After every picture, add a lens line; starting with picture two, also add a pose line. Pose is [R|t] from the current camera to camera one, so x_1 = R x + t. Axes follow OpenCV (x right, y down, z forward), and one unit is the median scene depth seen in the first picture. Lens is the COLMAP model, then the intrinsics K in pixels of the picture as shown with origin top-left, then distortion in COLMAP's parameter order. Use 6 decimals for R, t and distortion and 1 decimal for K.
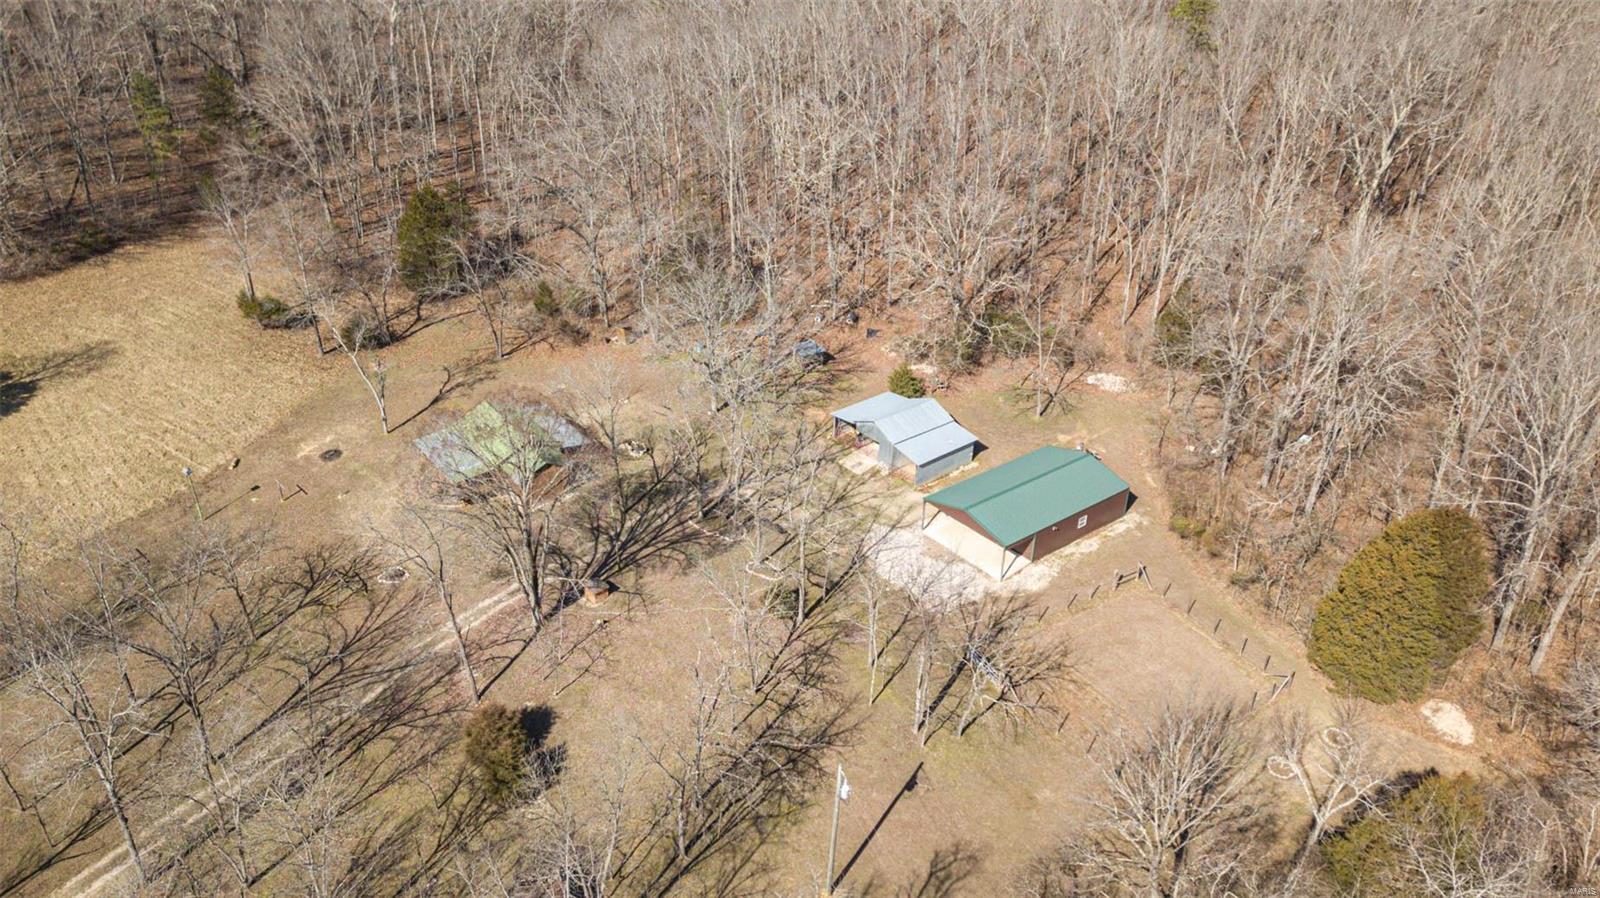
lens RADIAL K [[1214.3, 0, 797.2], [0, 1214.3, 456.1], [0, 0, 1]] dist [0.045571, -0.007707]
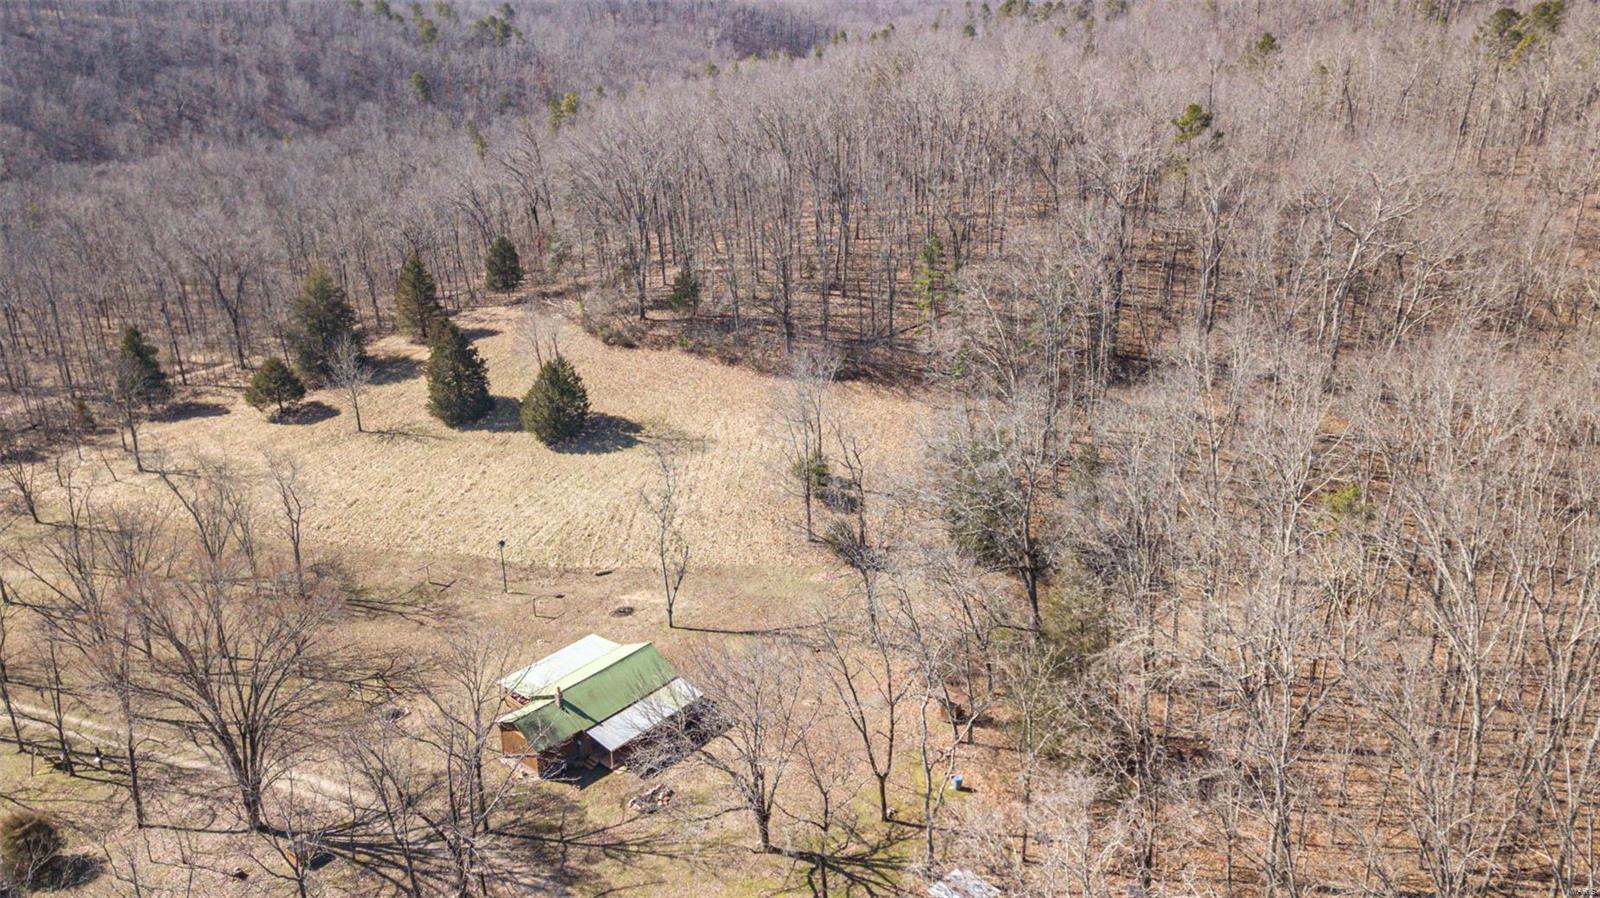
lens RADIAL K [[1214.3, 0, 797.2], [0, 1214.3, 456.1], [0, 0, 1]] dist [0.045571, -0.007707]
pose [[0.233548, 0.366659, -0.900564, 0.523347], [-0.483499, 0.847350, 0.219605, -0.426994], [0.843614, 0.384134, 0.375176, 0.797605]]
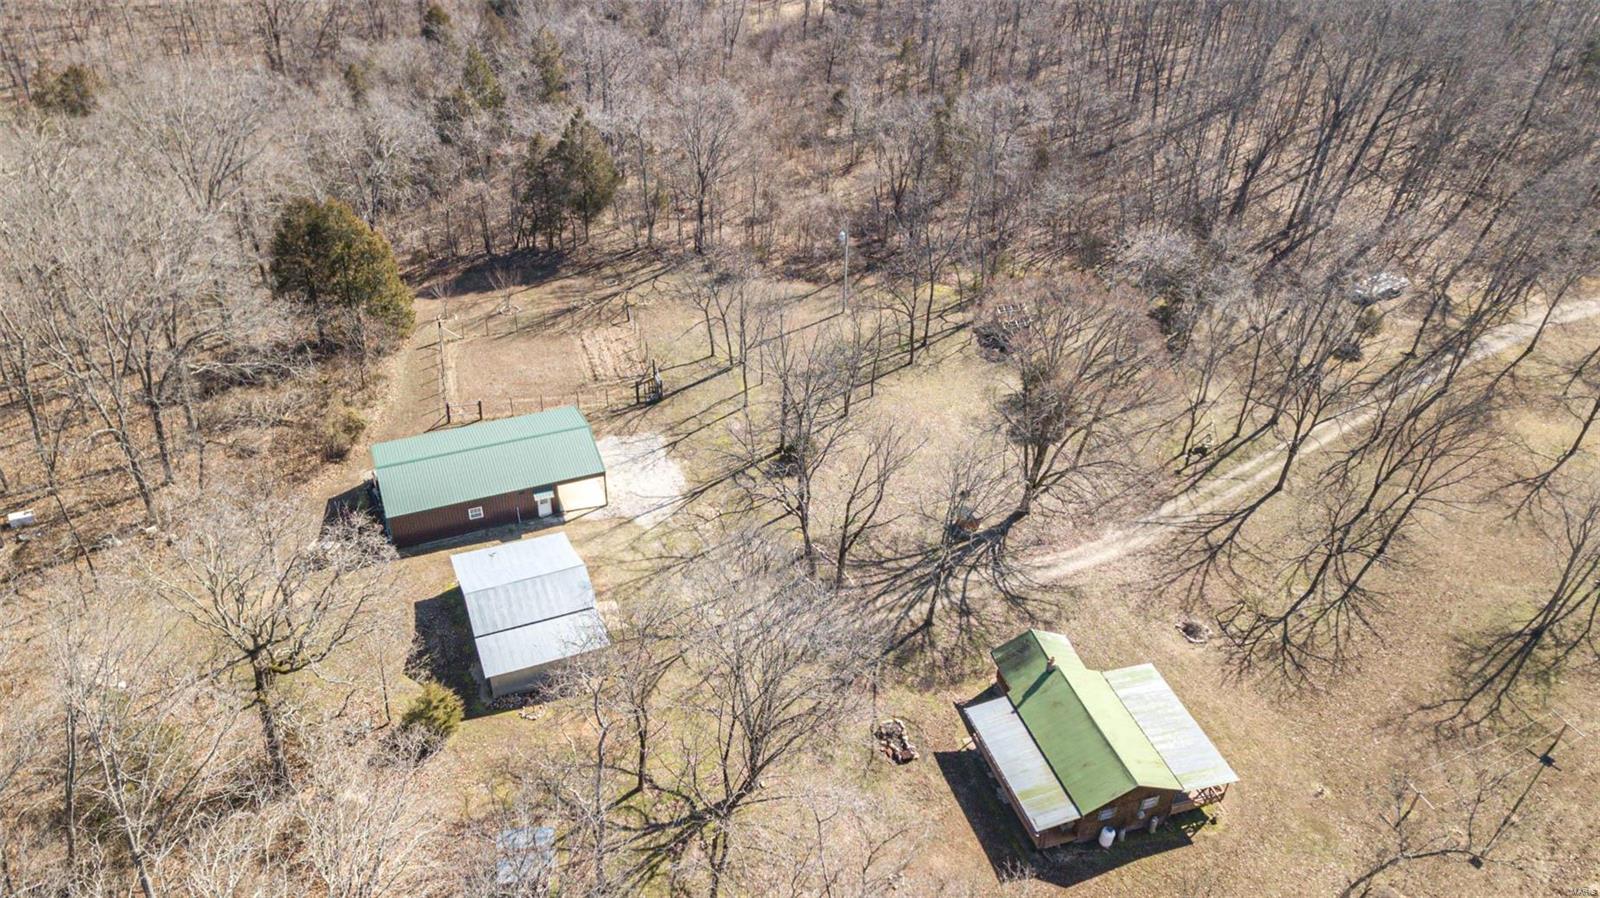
lens RADIAL K [[1214.3, 0, 797.2], [0, 1214.3, 456.1], [0, 0, 1]] dist [0.045571, -0.007707]
pose [[-0.955550, -0.215780, 0.200904, -0.200866], [0.099157, 0.406527, 0.908242, -0.744668], [-0.277654, 0.887792, -0.367061, 1.241926]]
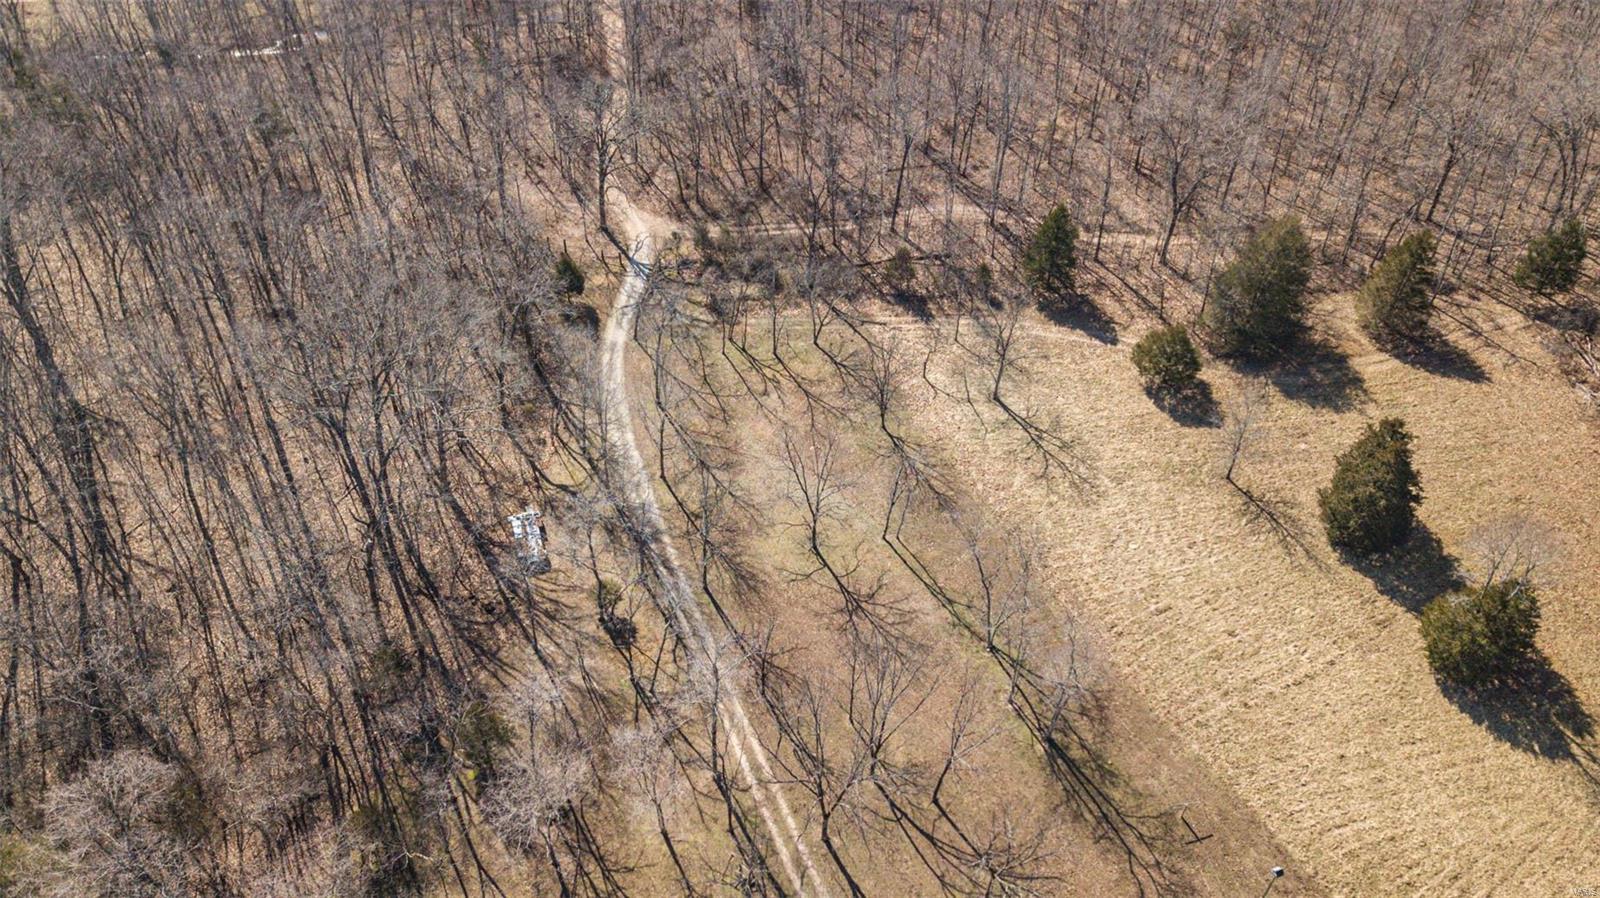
lens RADIAL K [[1214.3, 0, 797.2], [0, 1214.3, 456.1], [0, 0, 1]] dist [0.045571, -0.007707]
pose [[-0.540471, 0.589790, -0.600033, 0.007584], [-0.434016, 0.415518, 0.799359, -0.635057], [0.720778, 0.692454, 0.031403, 0.554591]]
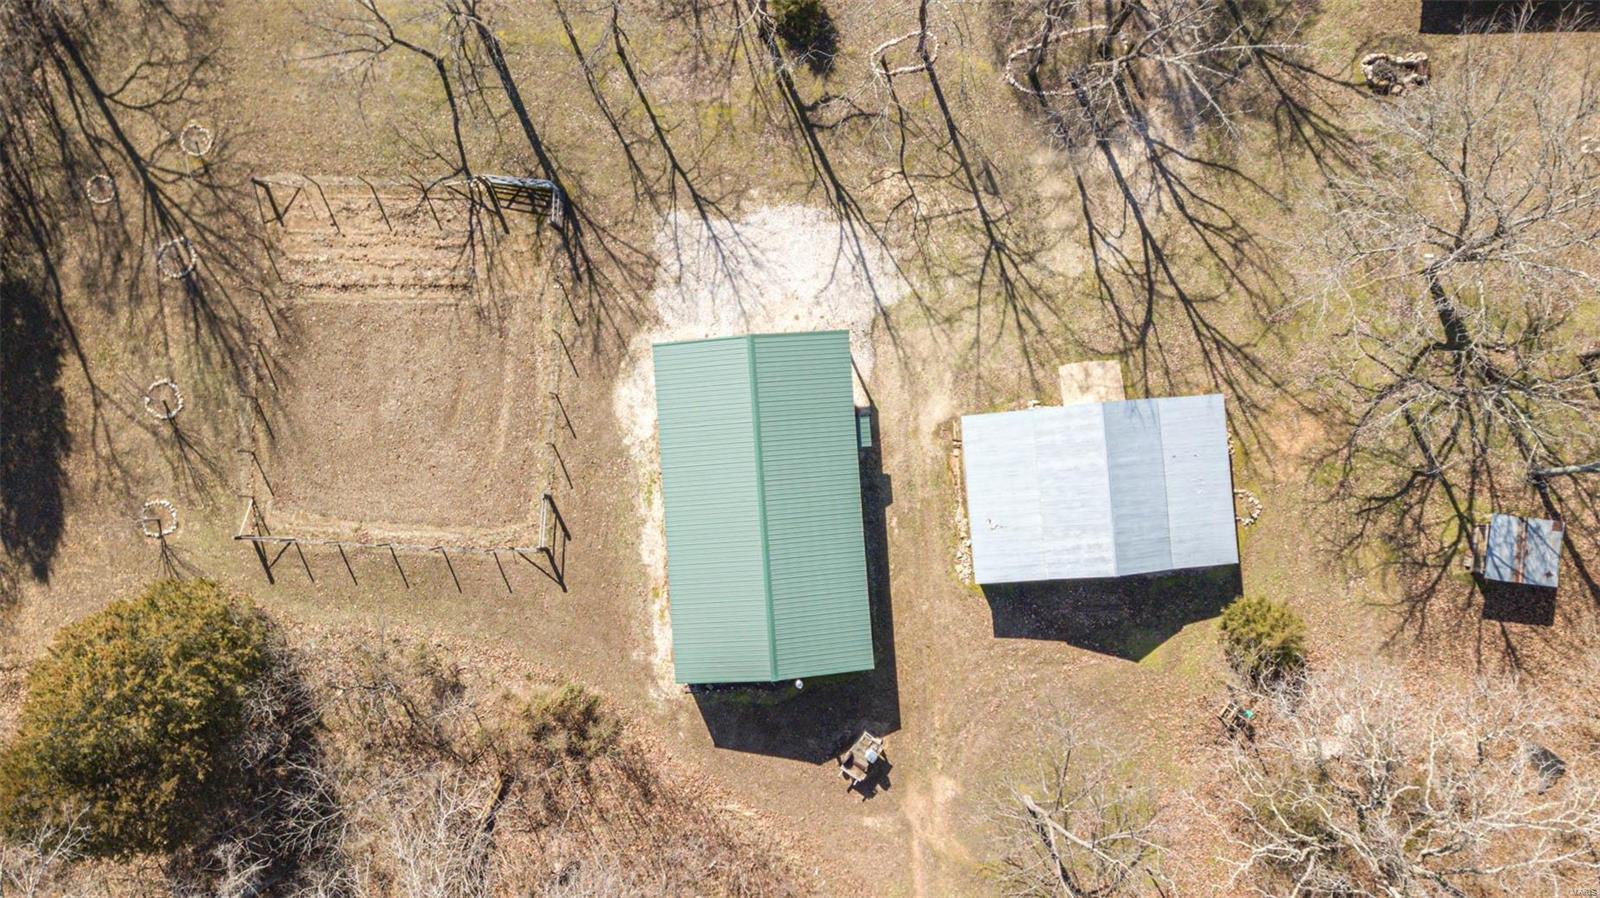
lens RADIAL K [[1214.3, 0, 797.2], [0, 1214.3, 456.1], [0, 0, 1]] dist [0.045571, -0.007707]
pose [[-0.574321, 0.818161, -0.027698, 0.174163], [-0.416719, -0.263065, 0.870139, -0.437141], [0.704628, 0.511281, 0.492027, 0.722051]]
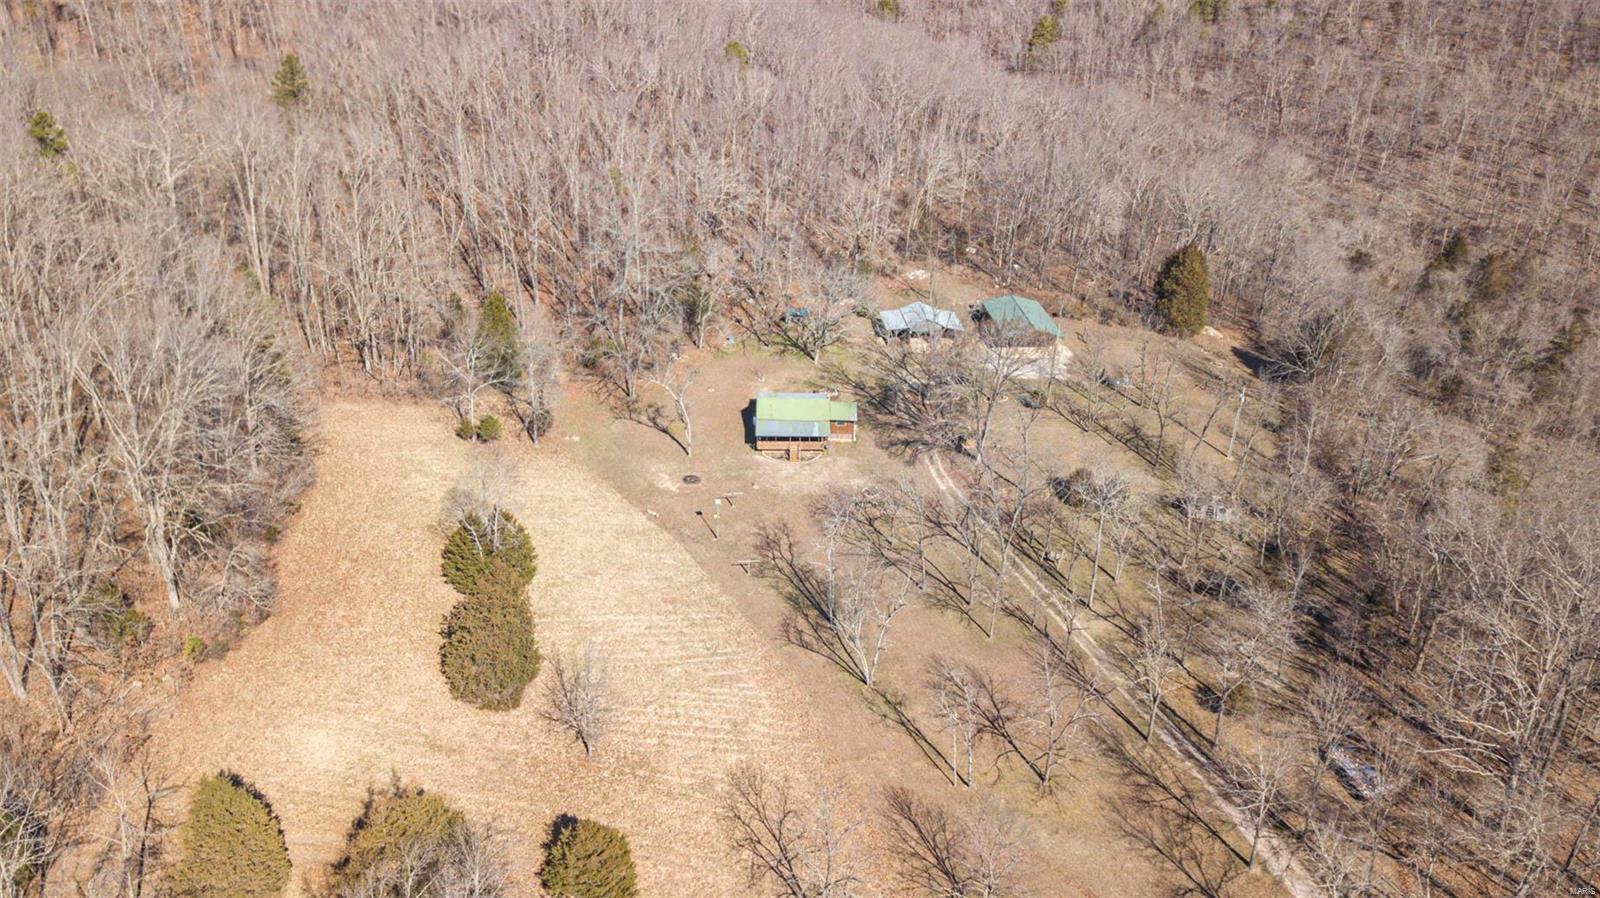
lens RADIAL K [[1214.3, 0, 797.2], [0, 1214.3, 456.1], [0, 0, 1]] dist [0.045571, -0.007707]
pose [[0.567559, -0.399231, 0.720064, -1.390193], [0.411480, 0.895057, 0.171922, -0.223757], [-0.713135, 0.198716, 0.672273, 0.052840]]
